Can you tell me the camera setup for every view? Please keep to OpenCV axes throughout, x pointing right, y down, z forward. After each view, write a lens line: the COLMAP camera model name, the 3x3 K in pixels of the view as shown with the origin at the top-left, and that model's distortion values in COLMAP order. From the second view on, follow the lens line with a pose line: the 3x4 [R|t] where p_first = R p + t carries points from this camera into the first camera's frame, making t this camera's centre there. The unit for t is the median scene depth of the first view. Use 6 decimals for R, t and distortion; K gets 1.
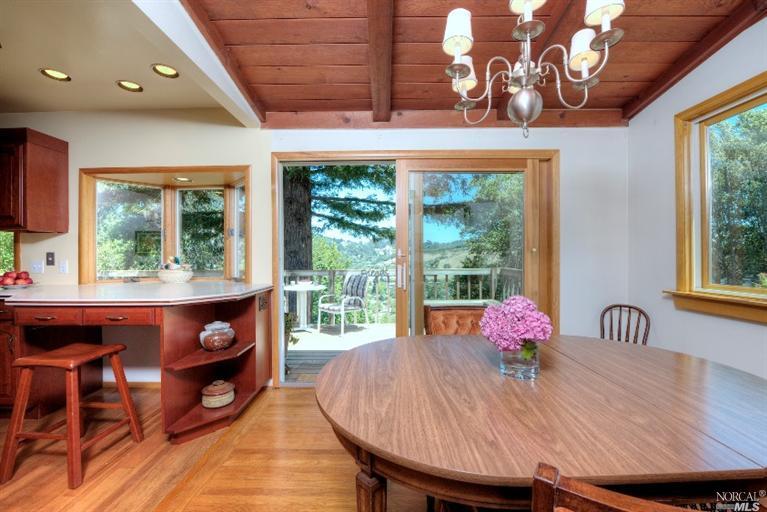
lens RADIAL K [[320.1, 0, 383.5], [0, 320.1, 256.0], [0, 0, 1]] dist [-0.020660, 0.000080]
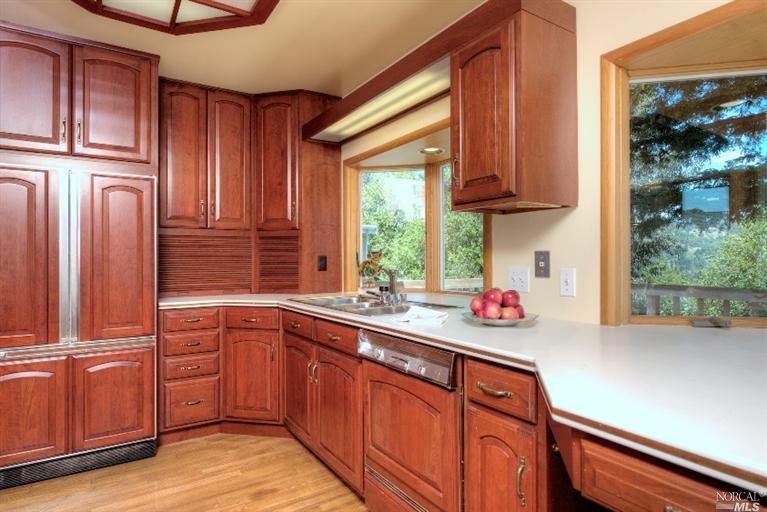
lens RADIAL K [[454.0, 0, 383.5], [0, 454.0, 256.0], [0, 0, 1]] dist [-0.003265, -0.001521]
pose [[0.543819, -0.000581, -0.839202, -0.608130], [-0.001479, 0.999998, -0.001651, -0.002257], [0.839201, 0.002139, 0.543817, 0.407759]]
